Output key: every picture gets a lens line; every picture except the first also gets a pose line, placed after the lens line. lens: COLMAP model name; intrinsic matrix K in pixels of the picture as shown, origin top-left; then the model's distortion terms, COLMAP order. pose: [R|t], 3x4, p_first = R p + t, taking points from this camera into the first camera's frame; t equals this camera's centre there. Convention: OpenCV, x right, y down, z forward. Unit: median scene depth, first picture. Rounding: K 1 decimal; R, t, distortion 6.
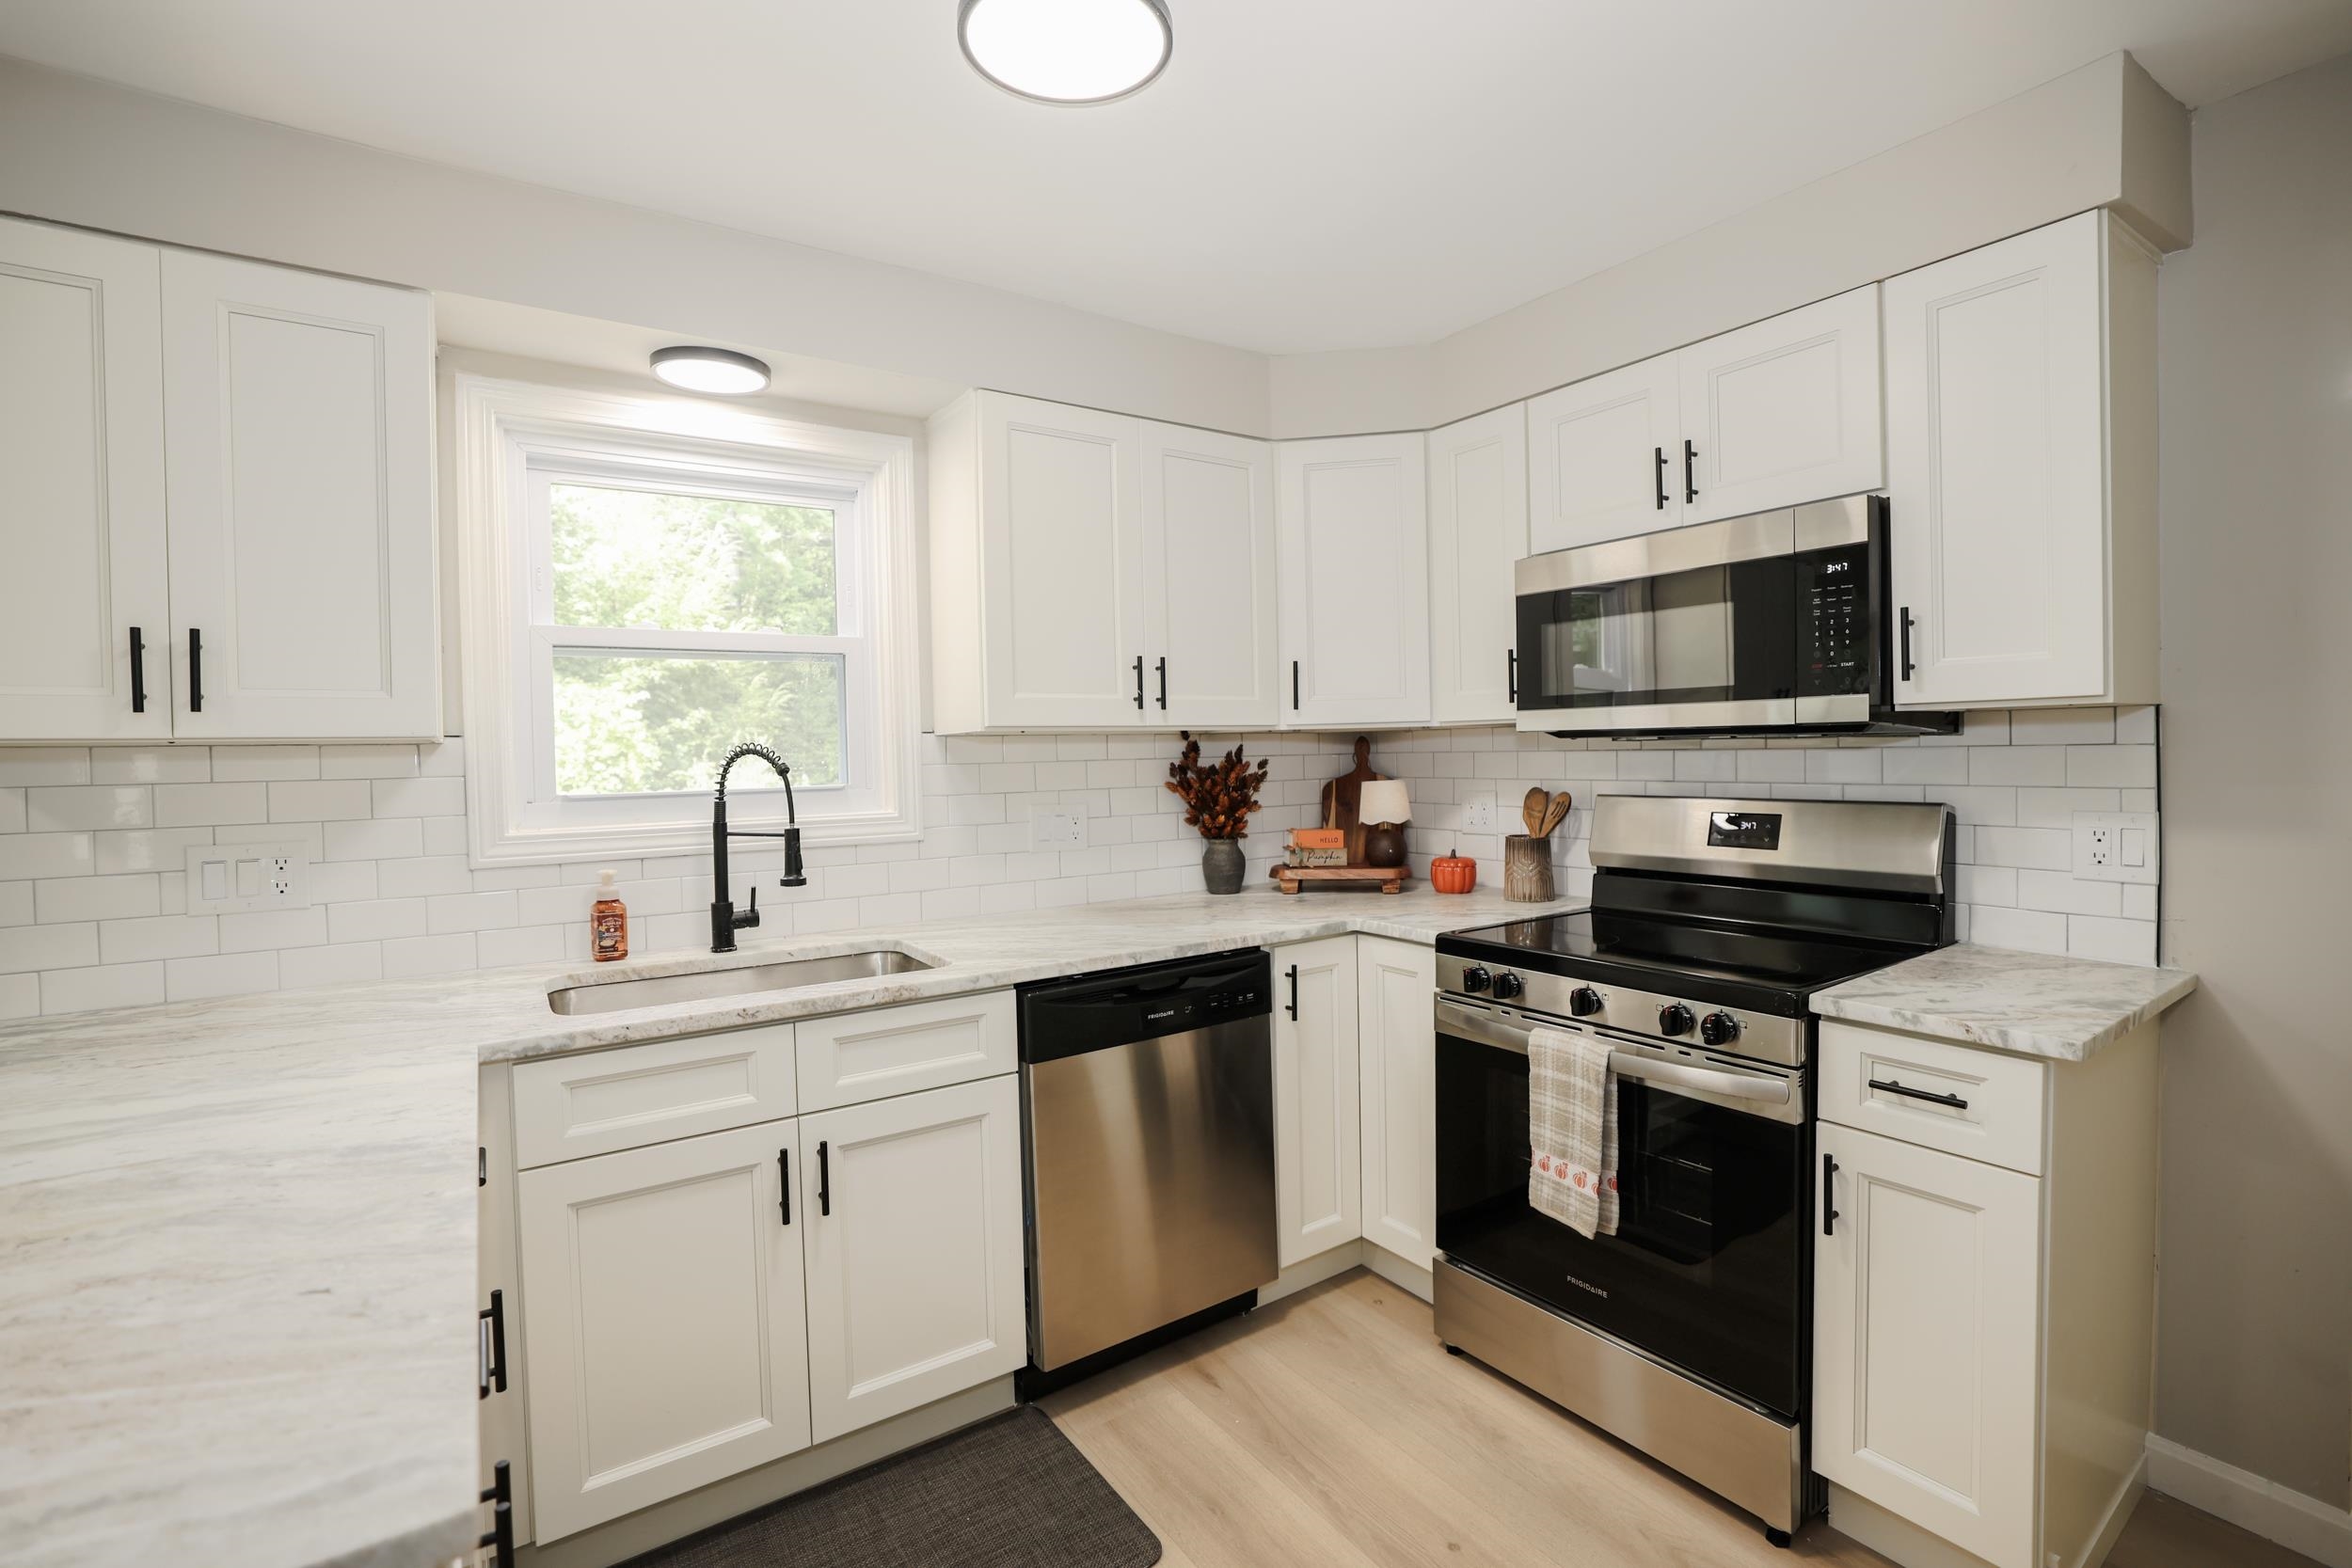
lens RADIAL K [[1067.3, 0, 1179.0], [0, 1067.3, 773.5], [0, 0, 1]] dist [-0.053177, 0.024980]
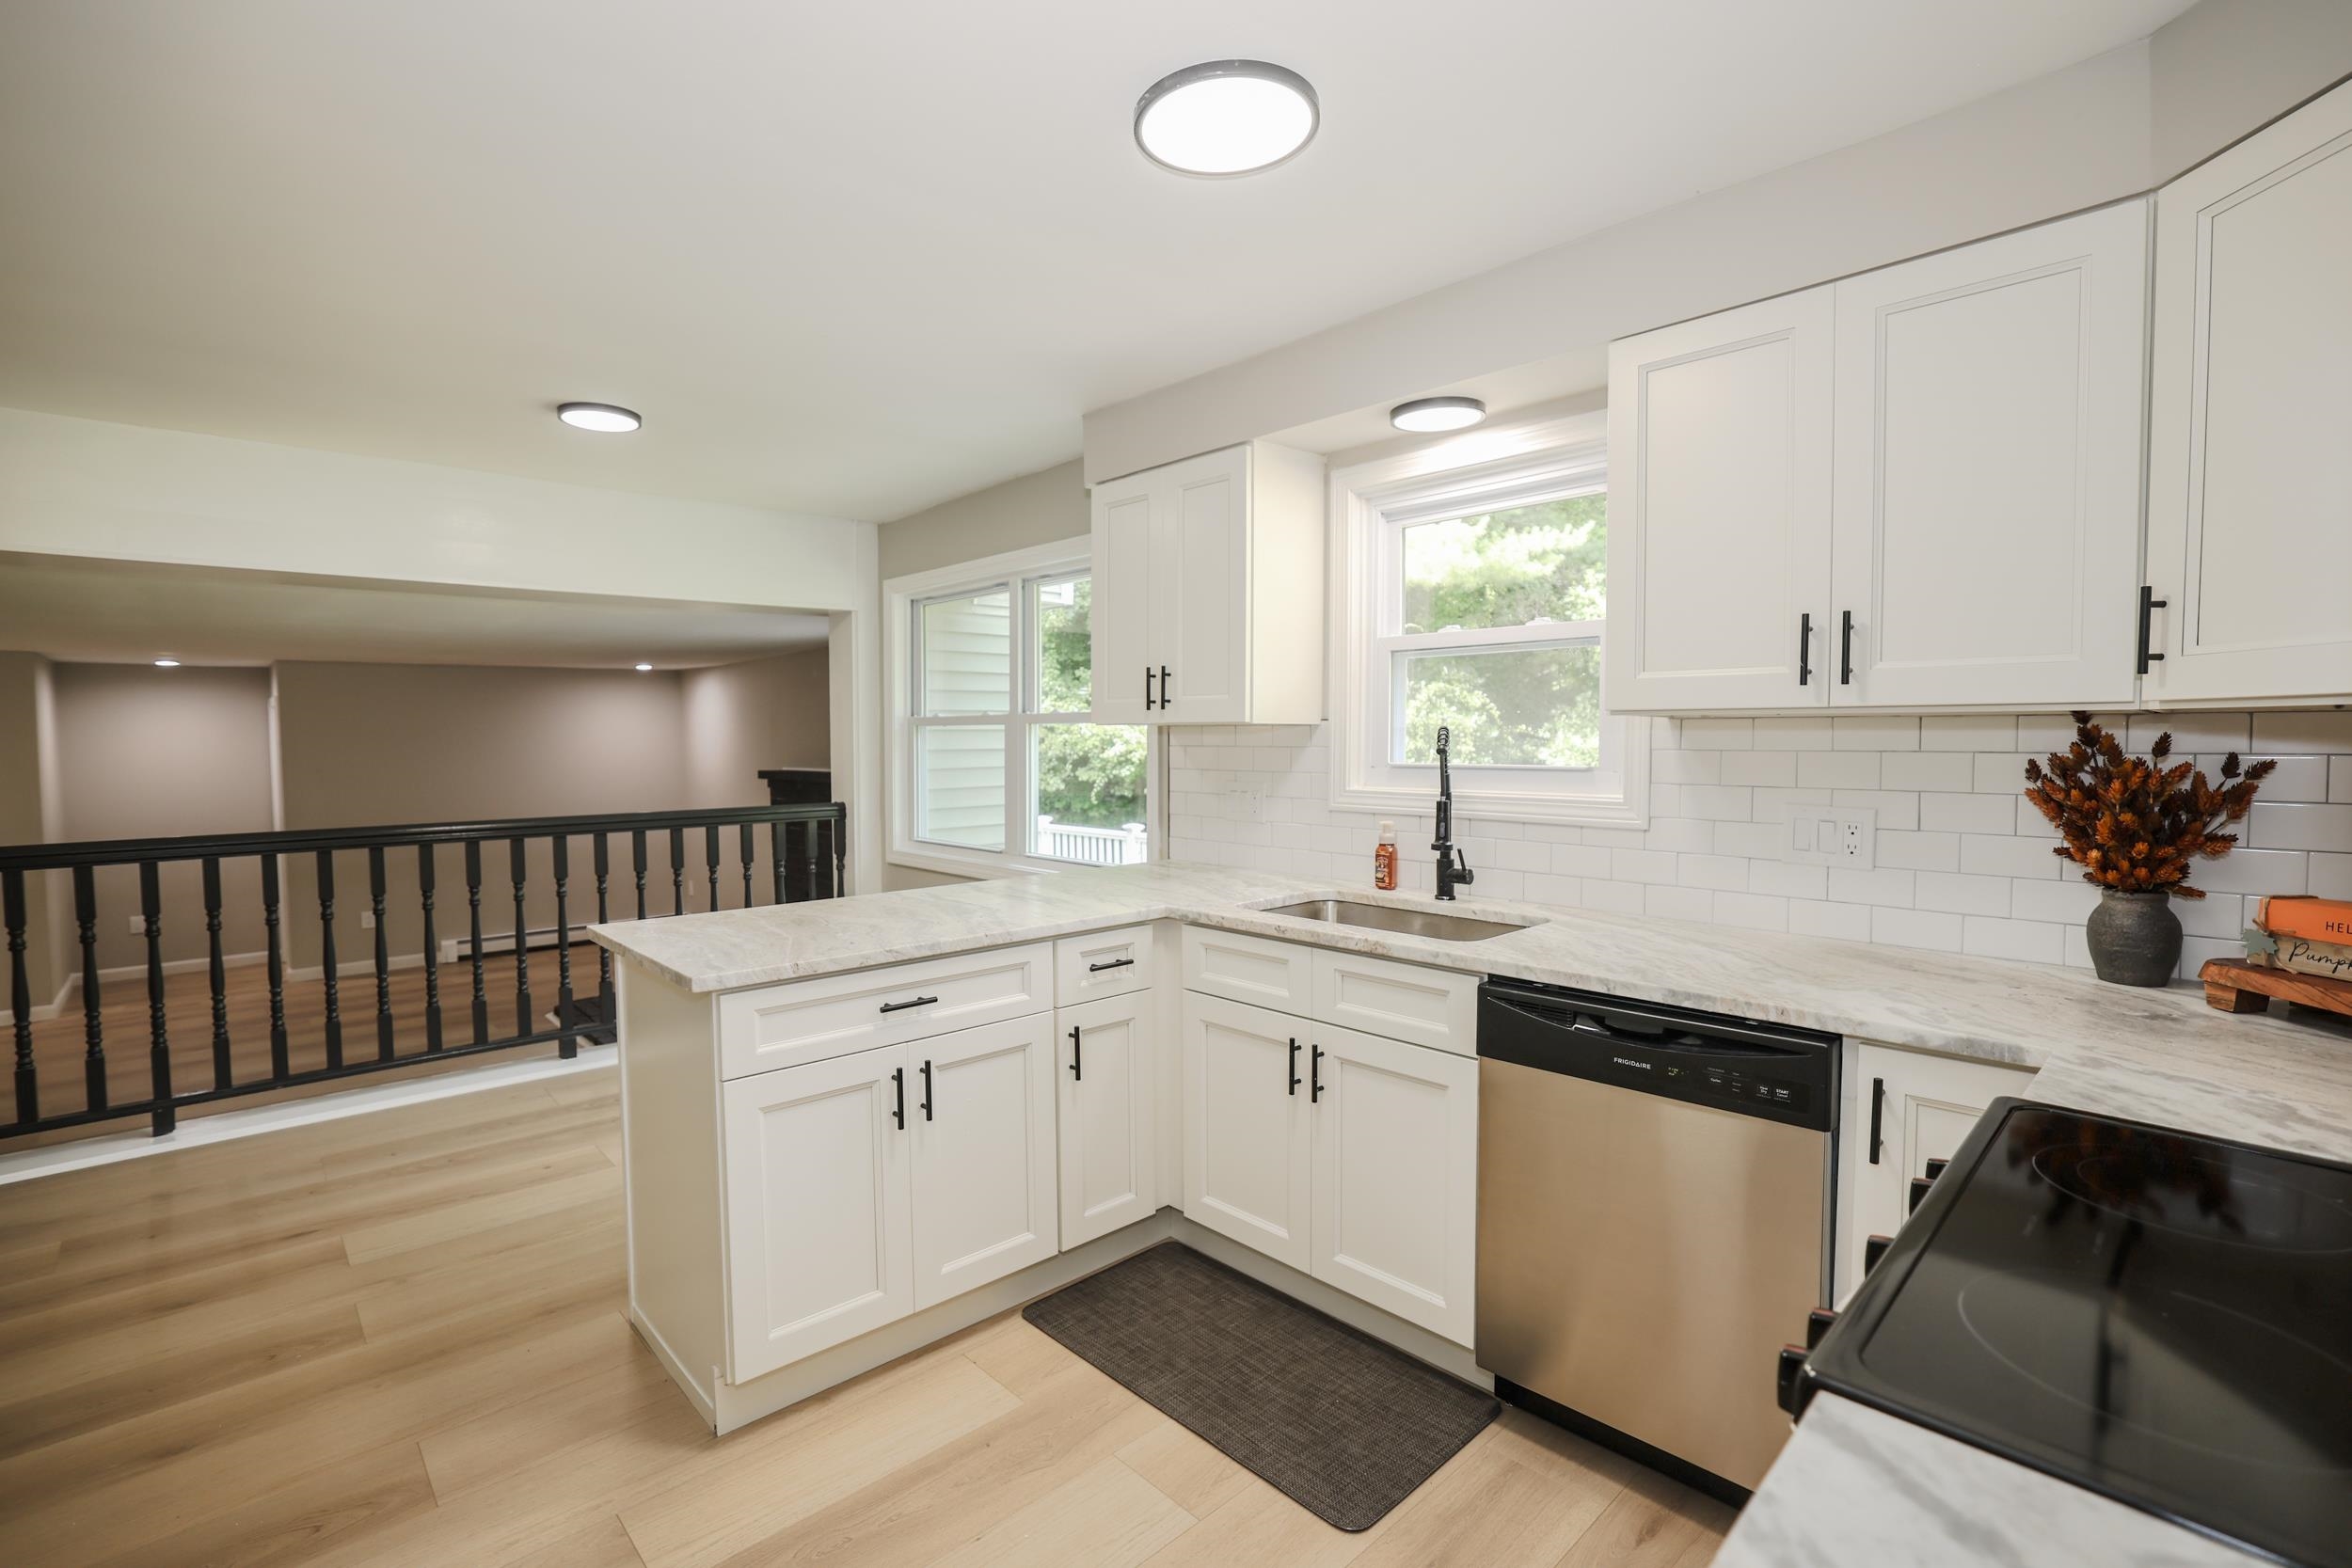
lens RADIAL K [[1067.3, 0, 1179.0], [0, 1067.3, 773.5], [0, 0, 1]] dist [-0.053177, 0.024980]
pose [[0.156695, 0.056811, -0.986012, 0.741113], [-0.019563, 0.998327, 0.054412, -0.036315], [0.987453, 0.010764, 0.157544, 0.534481]]
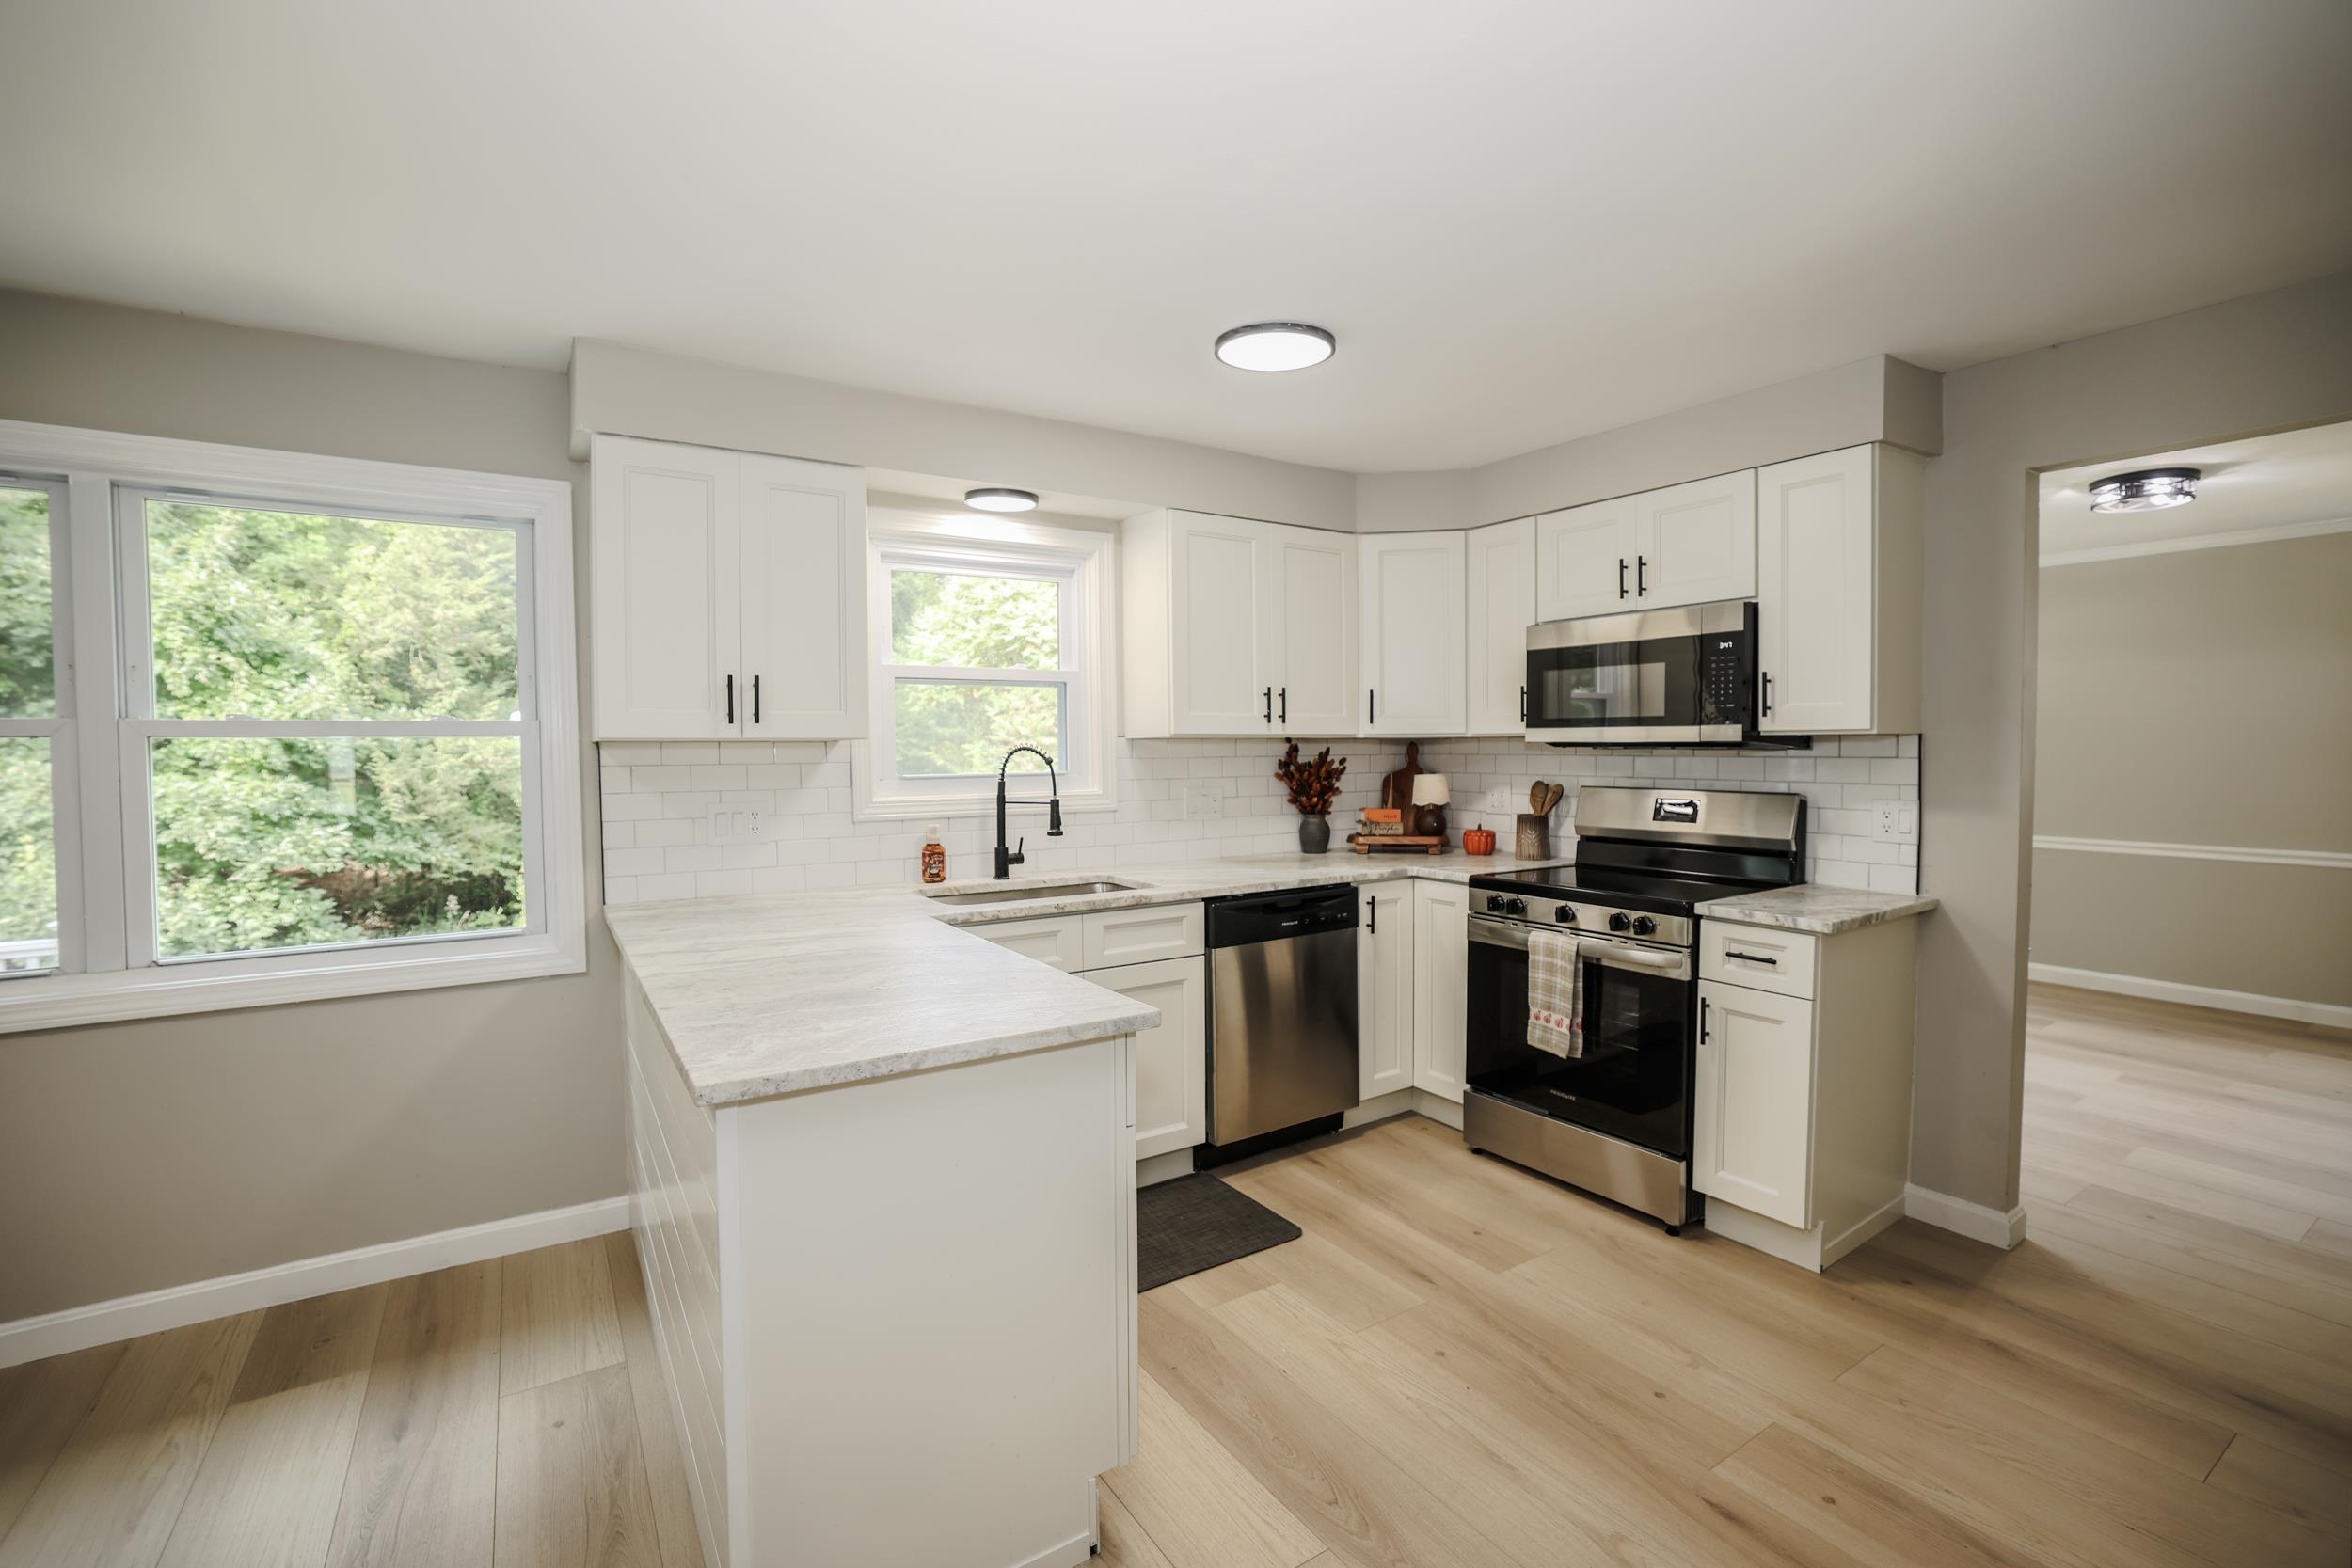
lens RADIAL K [[1044.6, 0, 1178.7], [0, 1044.6, 778.7], [0, 0, 1]] dist [-0.048084, 0.020521]
pose [[0.999664, 0.014692, -0.021366, -0.152530], [-0.014466, 0.999838, 0.010736, 0.003321], [0.021520, -0.010424, 0.999714, -0.525360]]
